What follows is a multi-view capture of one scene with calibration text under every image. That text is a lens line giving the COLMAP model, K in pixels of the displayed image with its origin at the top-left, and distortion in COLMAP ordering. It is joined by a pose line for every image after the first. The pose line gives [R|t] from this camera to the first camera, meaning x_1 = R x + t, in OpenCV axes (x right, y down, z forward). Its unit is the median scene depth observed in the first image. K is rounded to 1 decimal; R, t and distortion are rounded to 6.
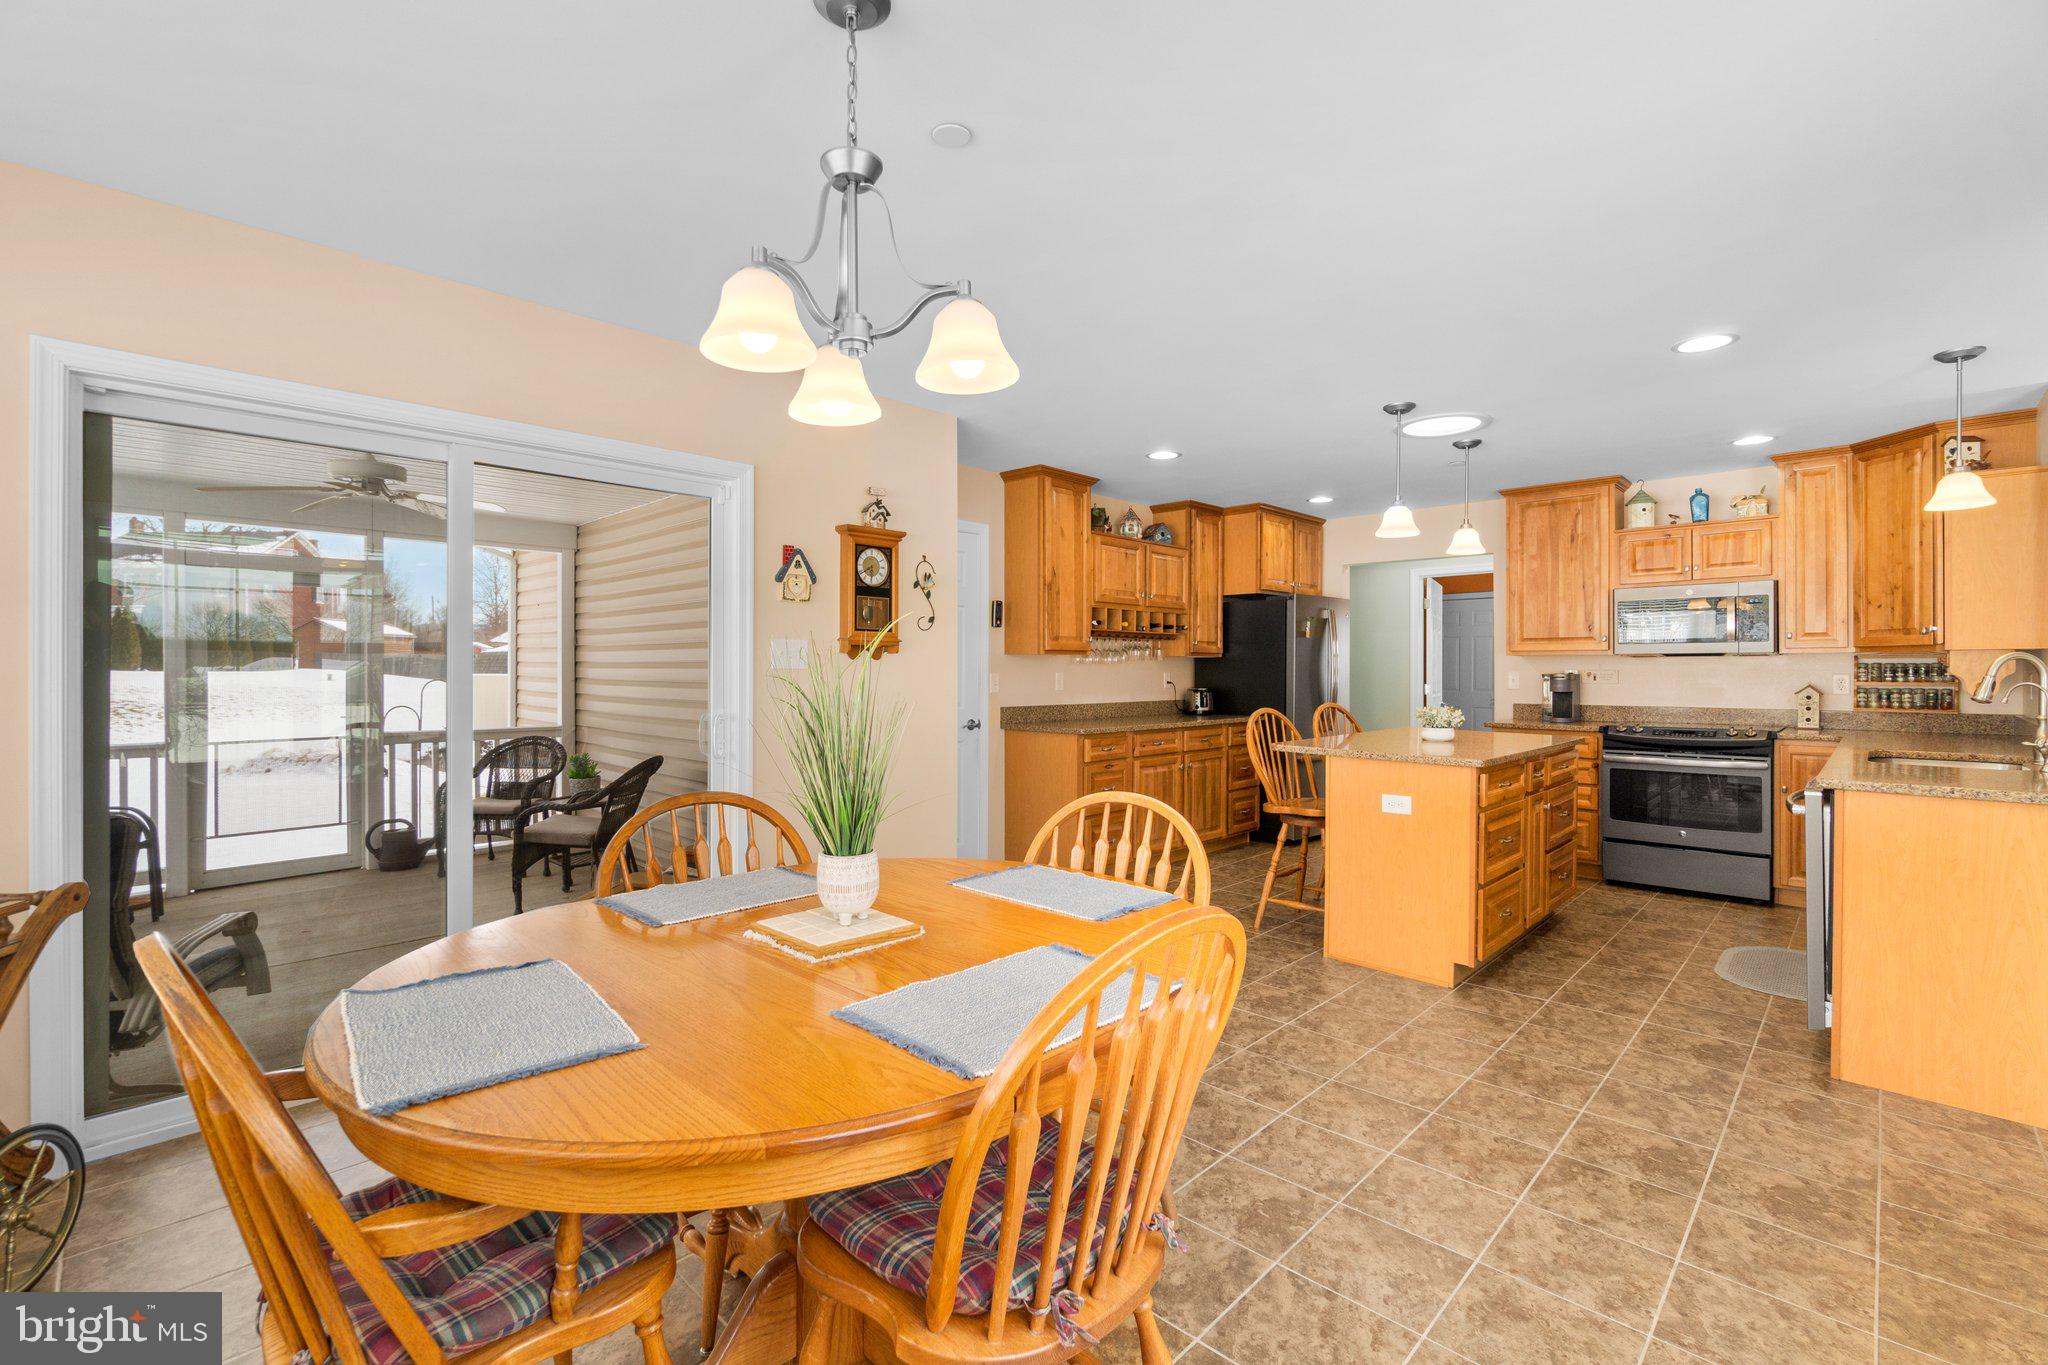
lens RADIAL K [[890.9, 0, 1018.0], [0, 890.9, 672.6], [0, 0, 1]] dist [0.002435, 0.000844]
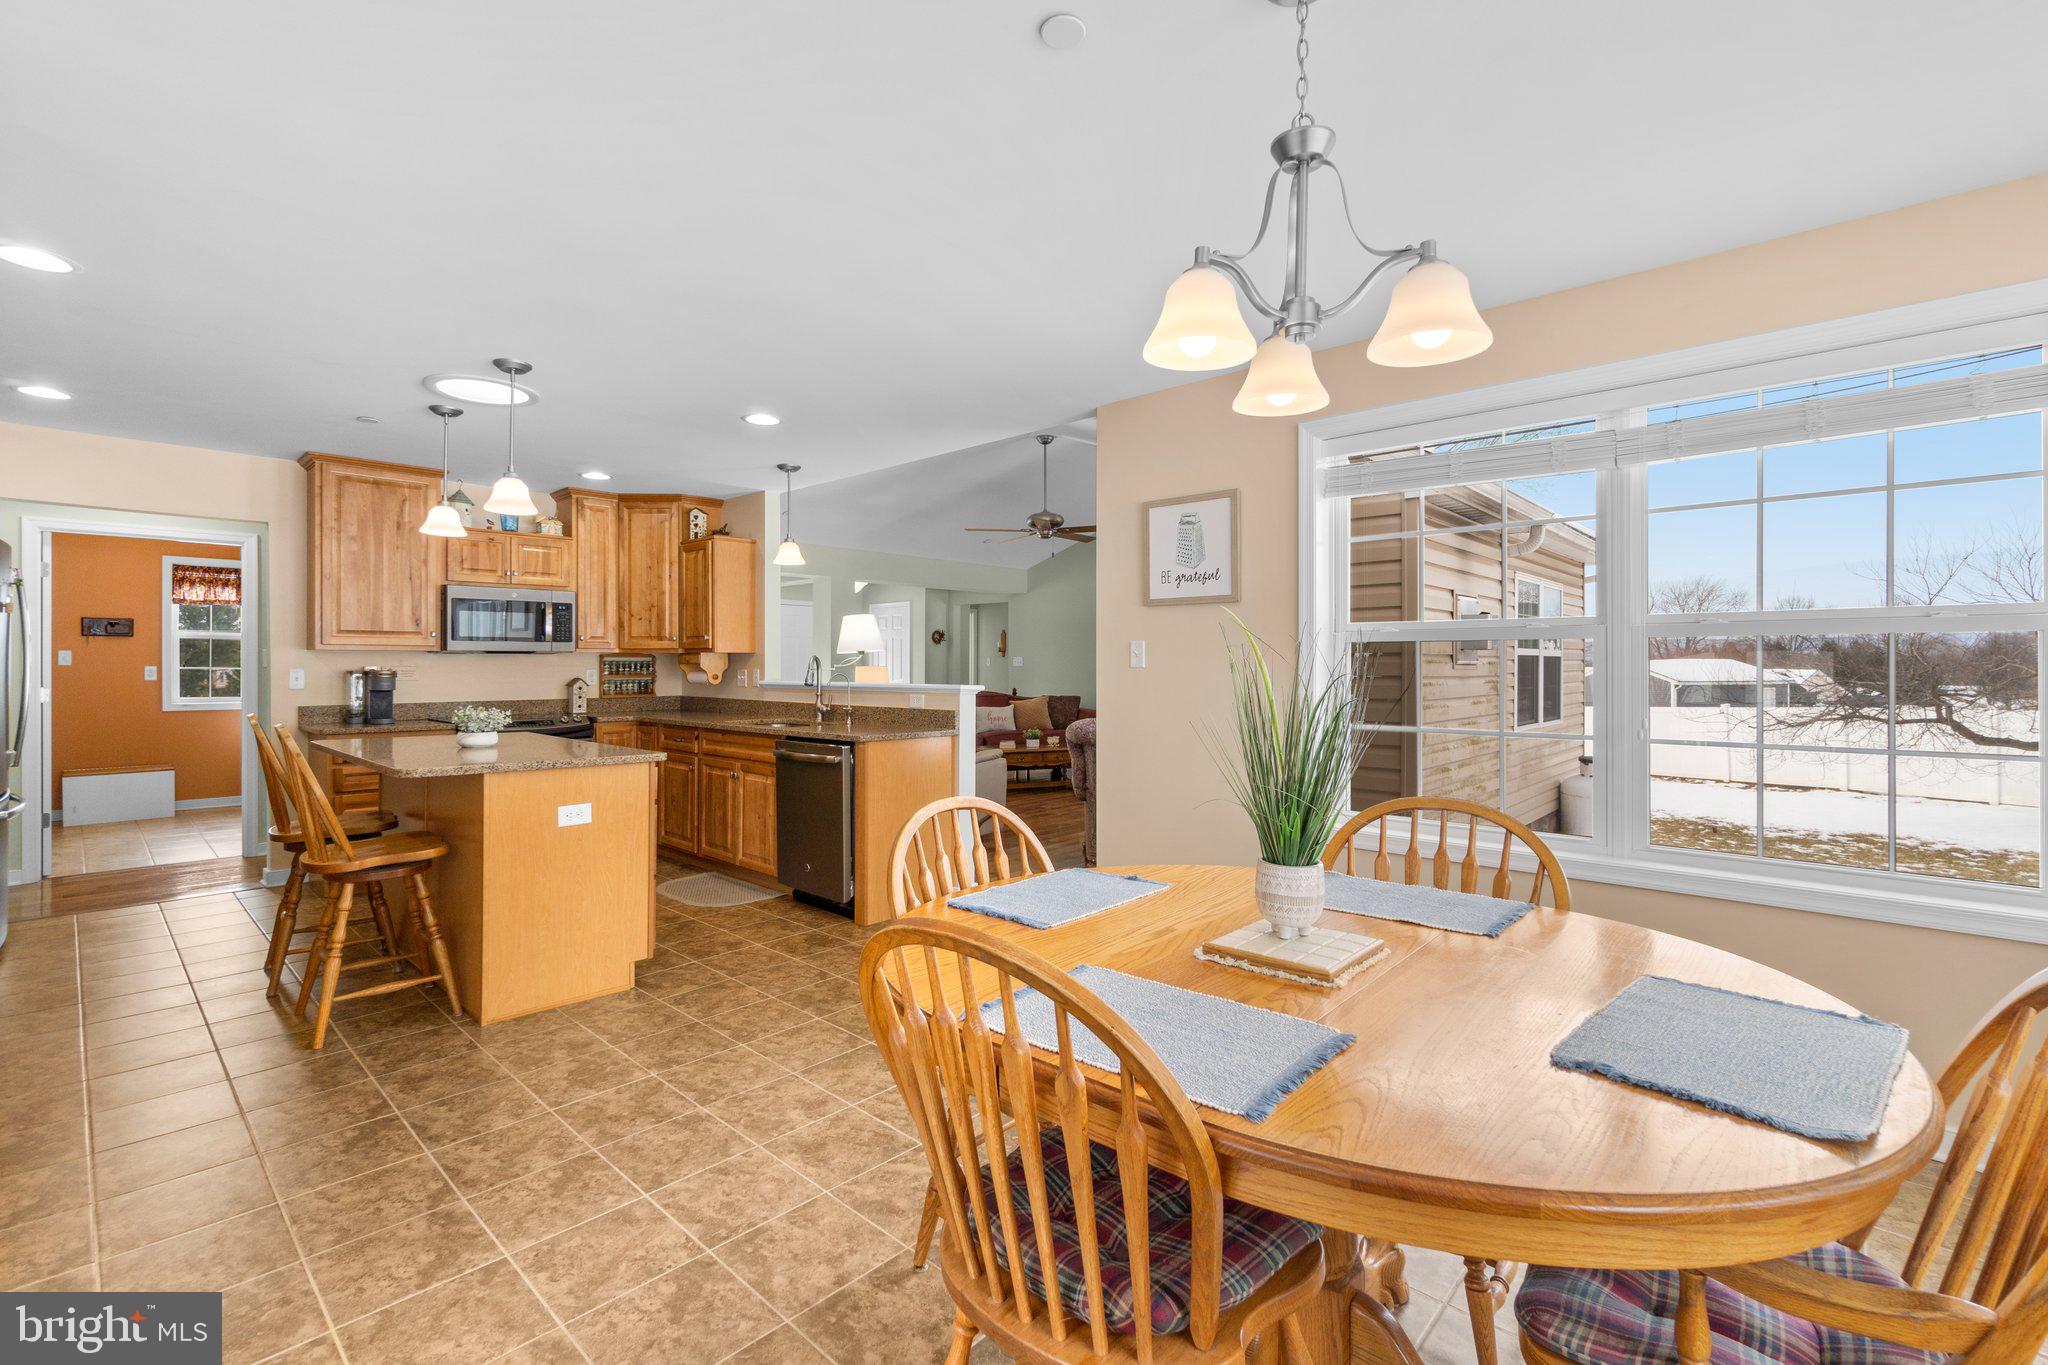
lens RADIAL K [[896.1, 0, 1011.3], [0, 896.1, 662.8], [0, 0, 1]] dist [0.000303, 0.000336]
pose [[-0.017691, 0.001840, 0.999842, -0.371466], [0.002862, 0.999994, -0.001790, -0.003398], [-0.999839, 0.002830, -0.017696, 0.426934]]
